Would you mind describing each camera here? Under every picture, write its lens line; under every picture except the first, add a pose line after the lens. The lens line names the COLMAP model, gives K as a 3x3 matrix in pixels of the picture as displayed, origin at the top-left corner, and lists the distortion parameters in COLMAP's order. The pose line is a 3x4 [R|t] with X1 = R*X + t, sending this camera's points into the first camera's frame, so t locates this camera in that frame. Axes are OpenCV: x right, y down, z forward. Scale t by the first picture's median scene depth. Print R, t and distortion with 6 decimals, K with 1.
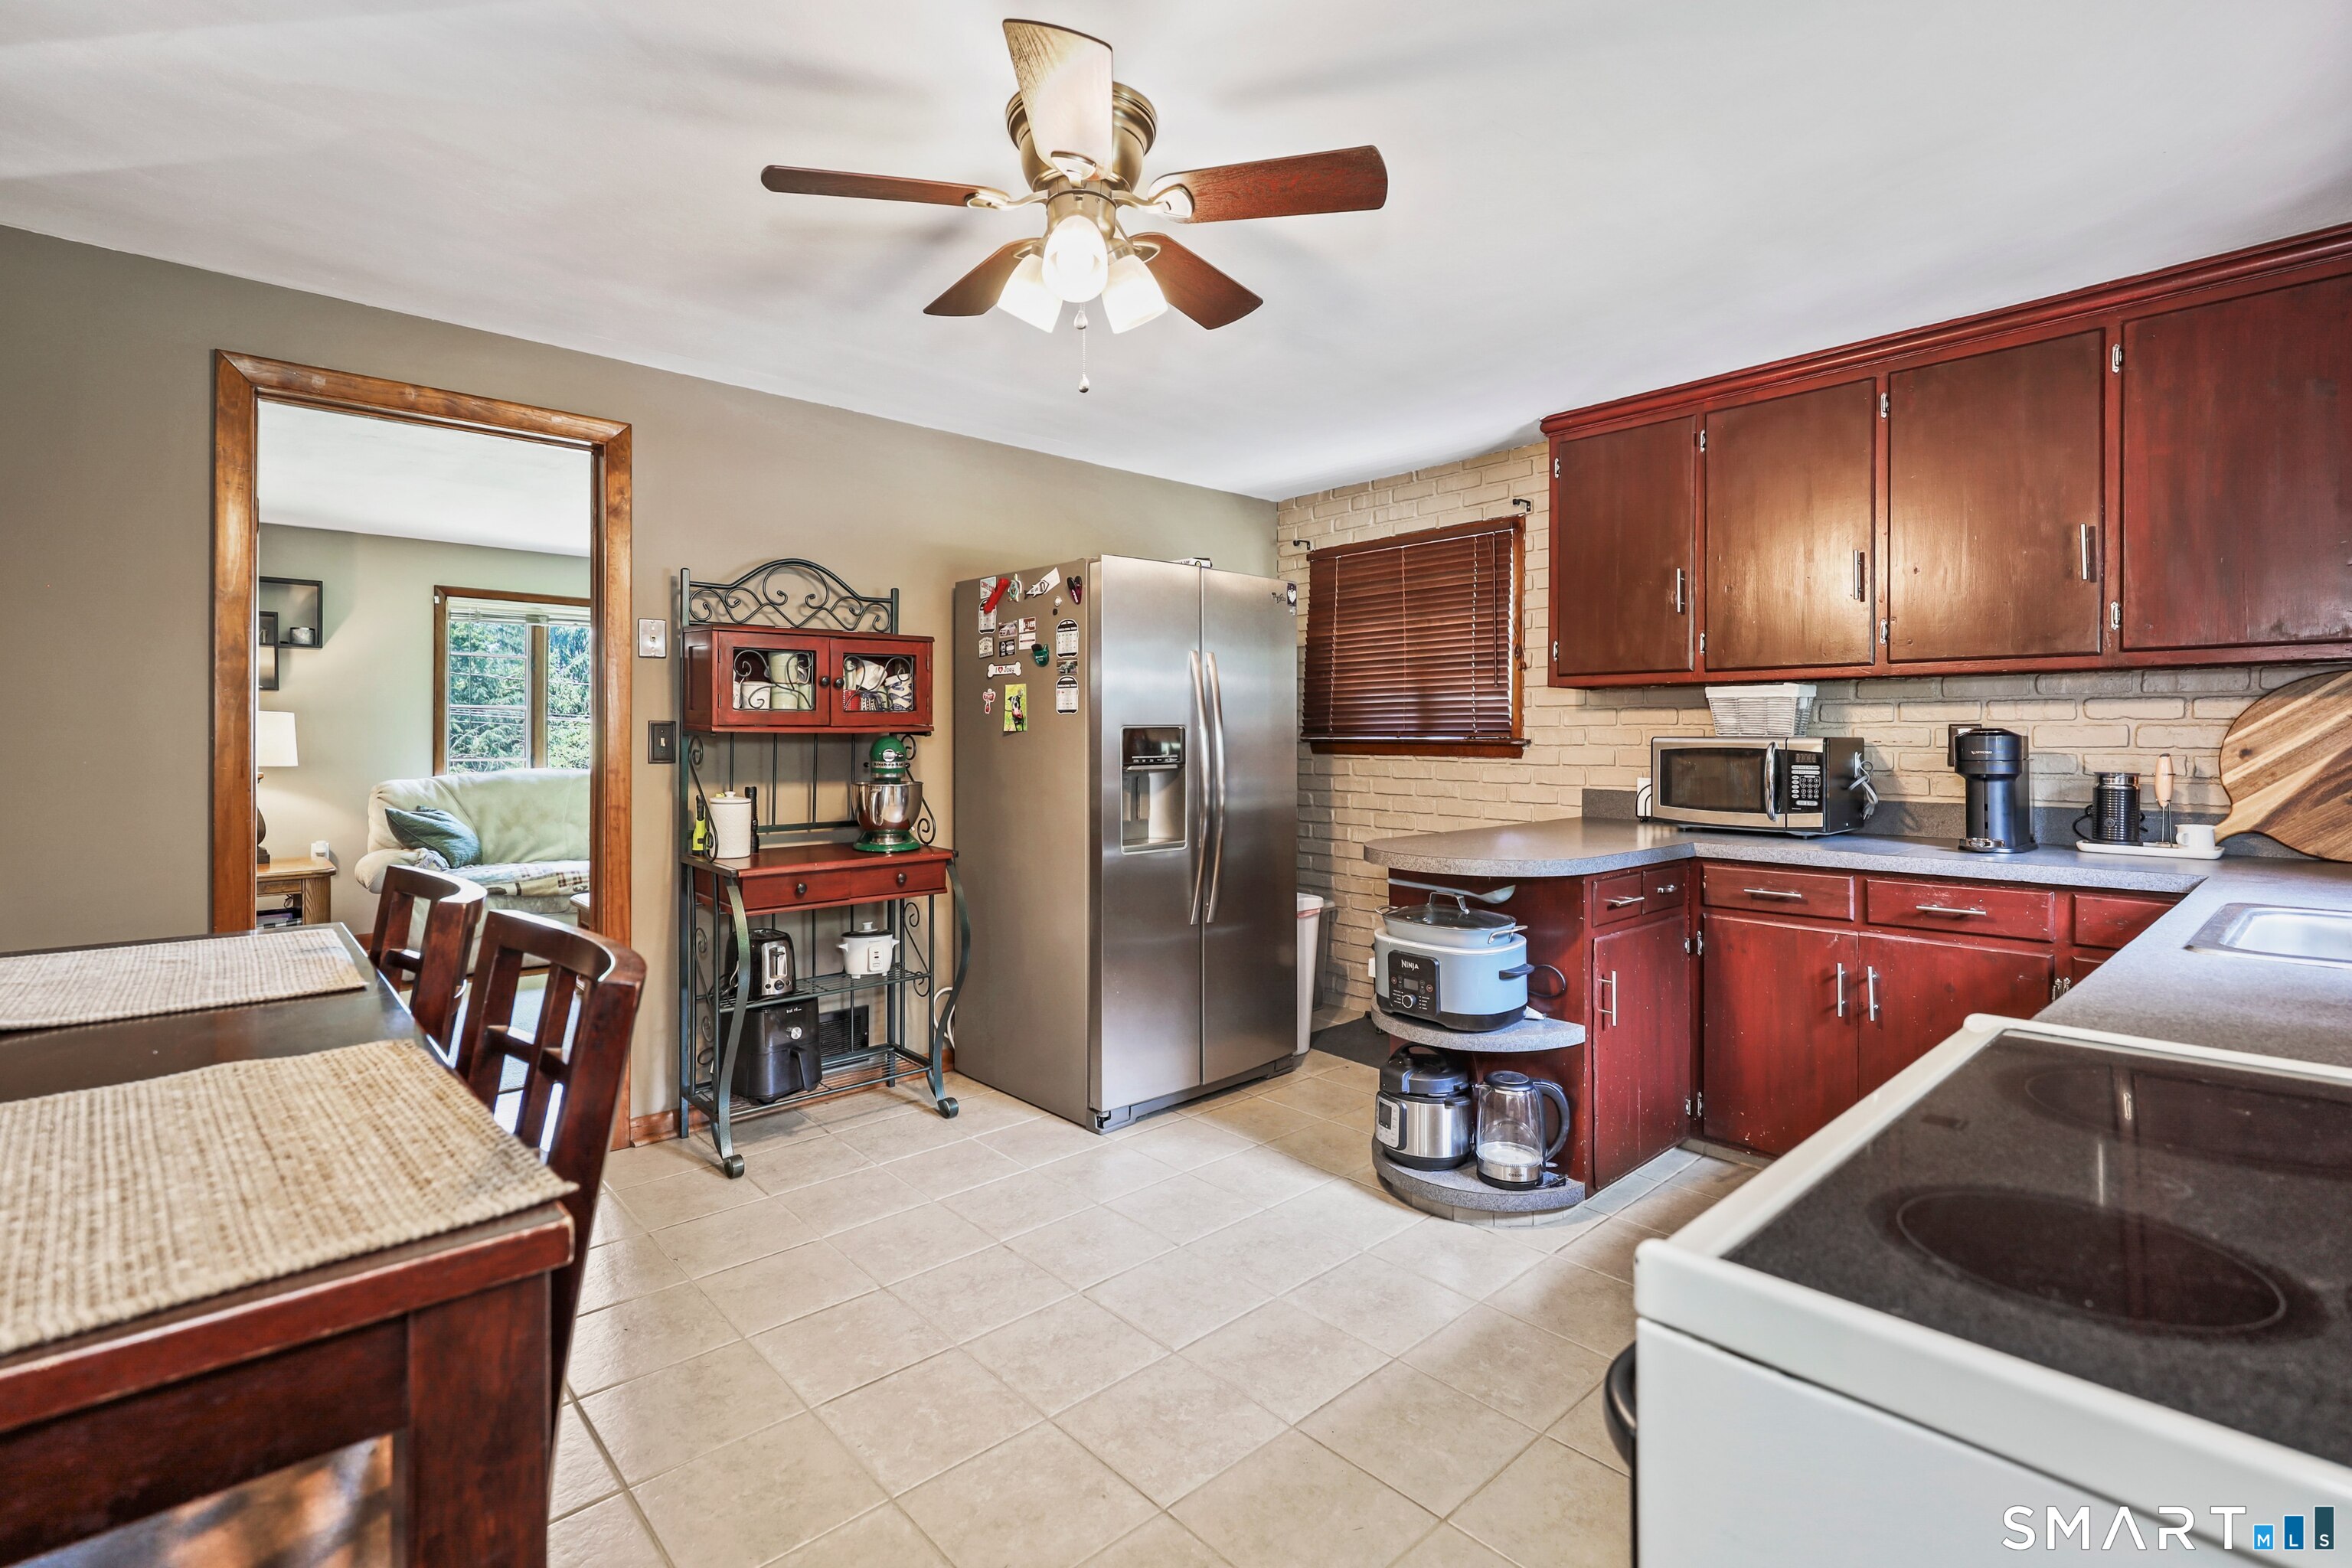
lens RADIAL K [[1072.3, 0, 1136.5], [0, 1072.3, 723.6], [0, 0, 1]] dist [-0.000243, 0.000231]
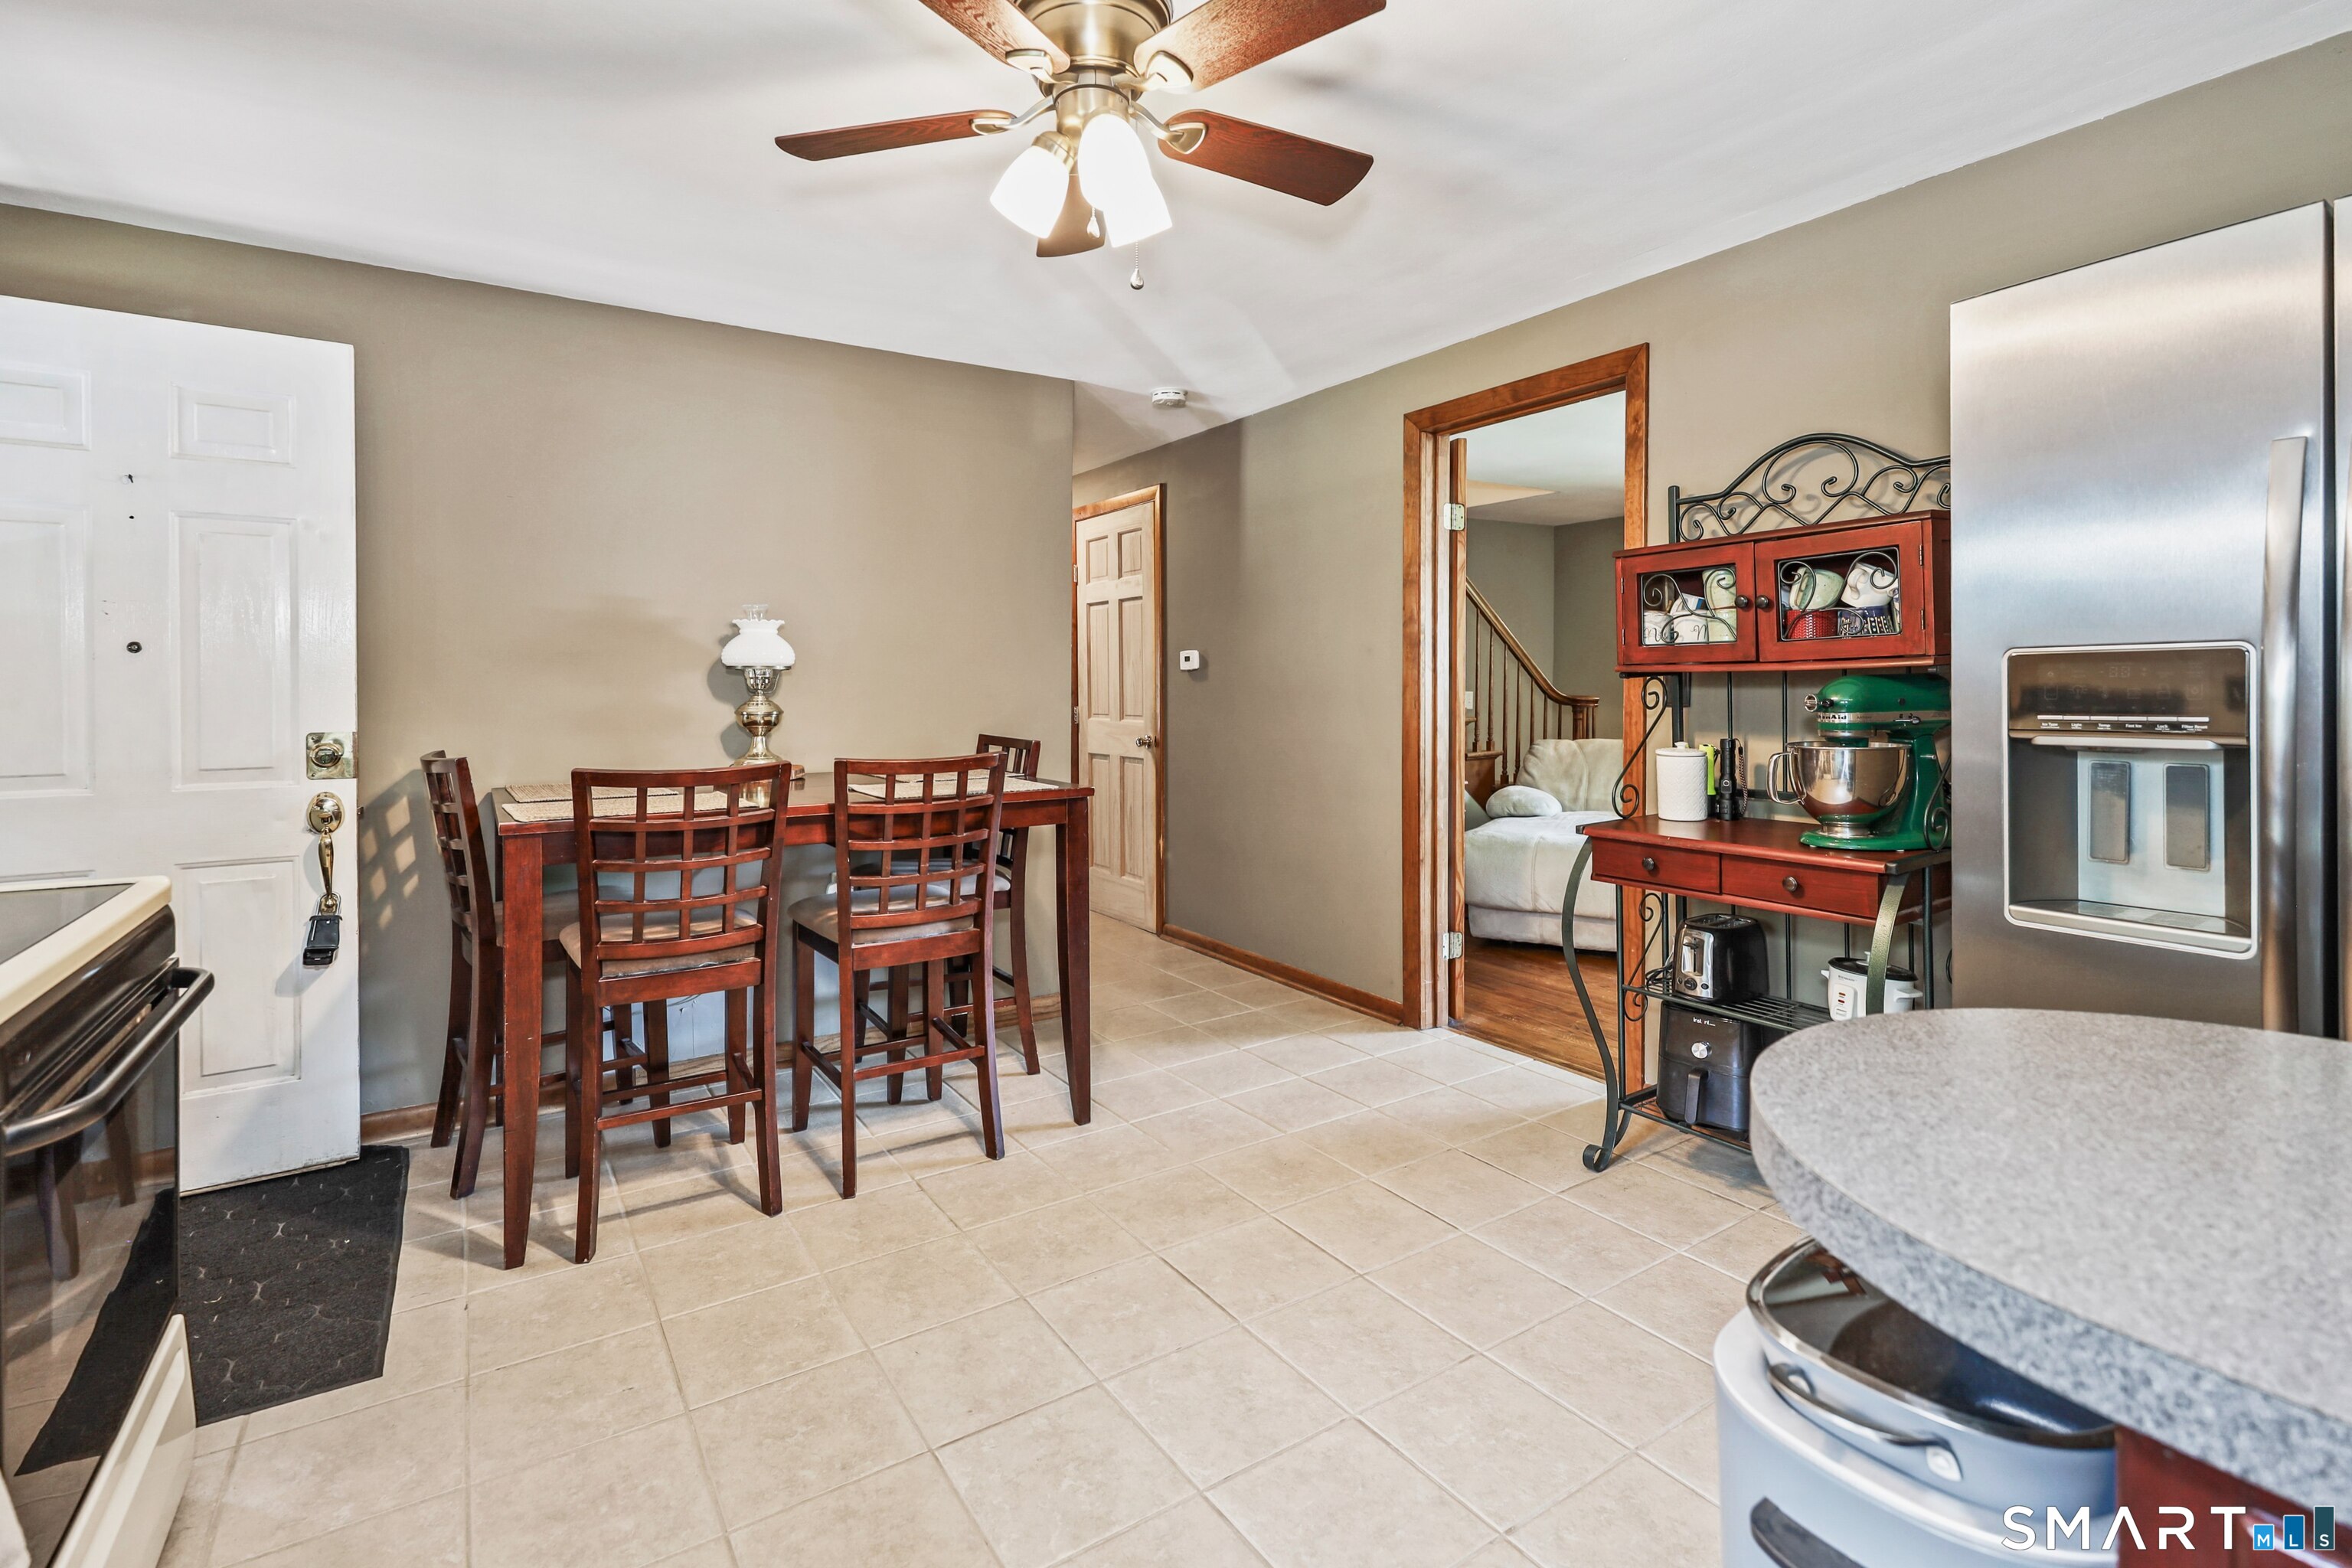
lens RADIAL K [[1072.3, 0, 1165.1], [0, 1072.3, 695.5], [0, 0, 1]] dist [-0.000243, 0.000231]
pose [[-0.144907, 0.011549, -0.989378, 0.564751], [0.018455, 0.999789, 0.008968, 0.012655], [0.989273, -0.016959, -0.145090, 0.791780]]
